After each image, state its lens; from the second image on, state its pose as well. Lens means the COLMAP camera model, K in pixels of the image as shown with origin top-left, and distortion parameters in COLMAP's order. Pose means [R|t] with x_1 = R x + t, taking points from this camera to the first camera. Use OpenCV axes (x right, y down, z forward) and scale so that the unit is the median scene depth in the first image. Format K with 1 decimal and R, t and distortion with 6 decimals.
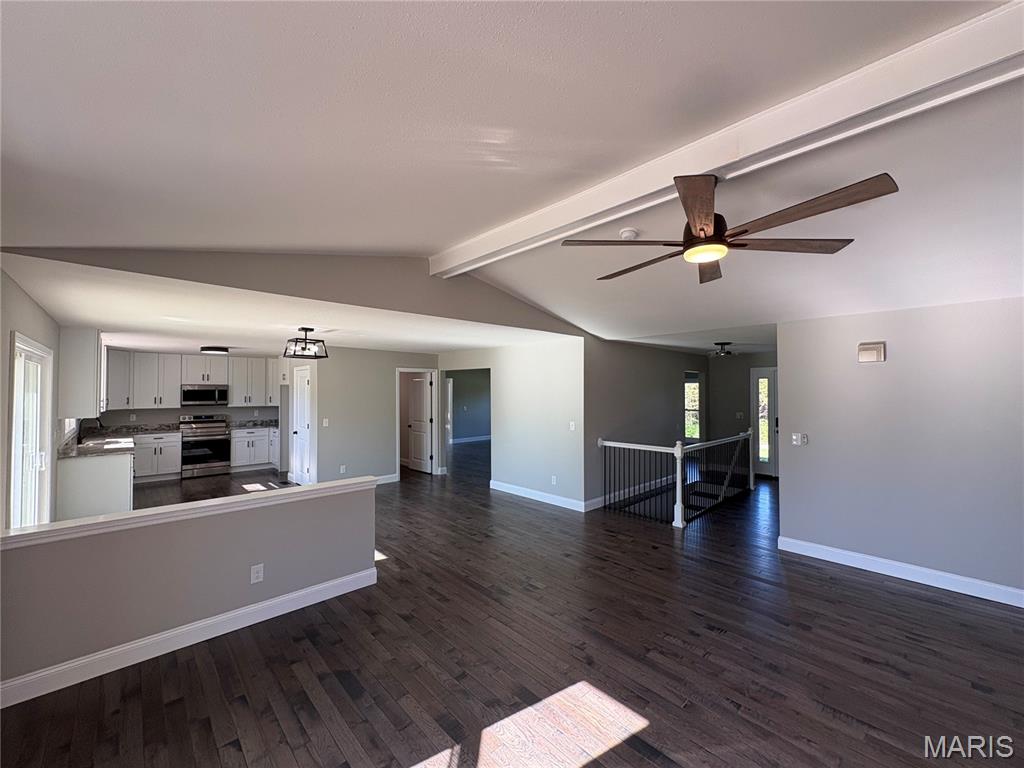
lens RADIAL K [[407.8, 0, 517.5], [0, 407.8, 382.7], [0, 0, 1]] dist [-0.002834, 0.001544]
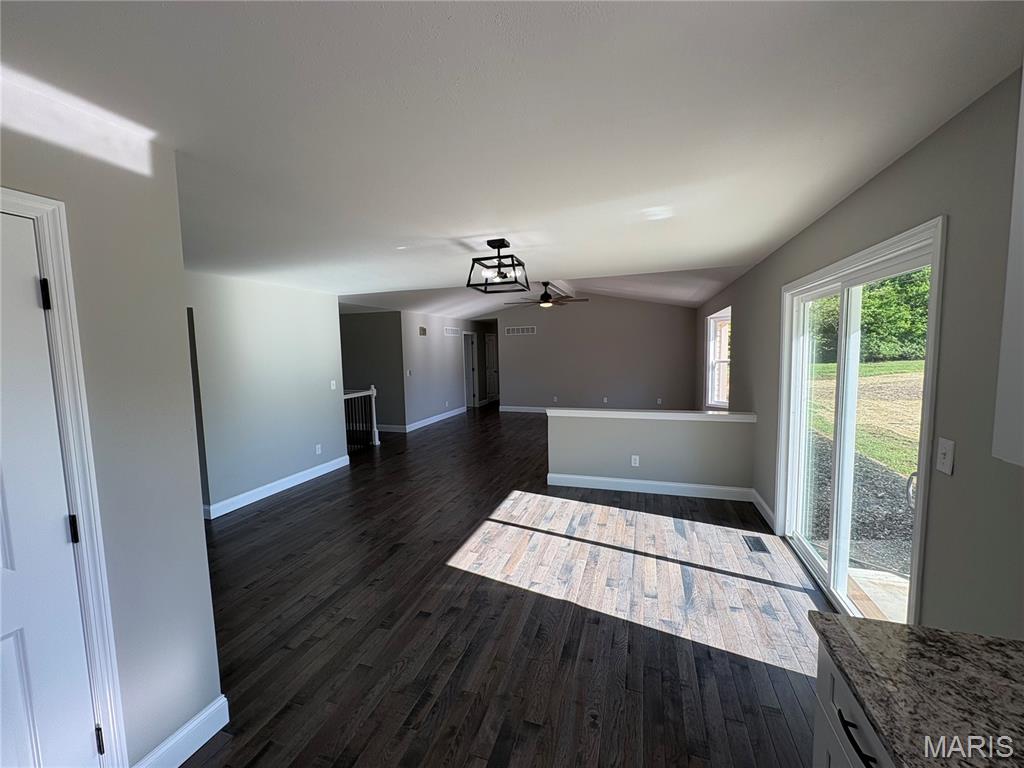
lens RADIAL K [[407.8, 0, 512.2], [0, 407.8, 383.7], [0, 0, 1]] dist [-0.002834, 0.001544]
pose [[-0.468822, -0.065002, 0.880898, -0.674181], [0.003676, 0.997136, 0.075535, 0.023387], [-0.883285, 0.038651, -0.467240, 0.790842]]
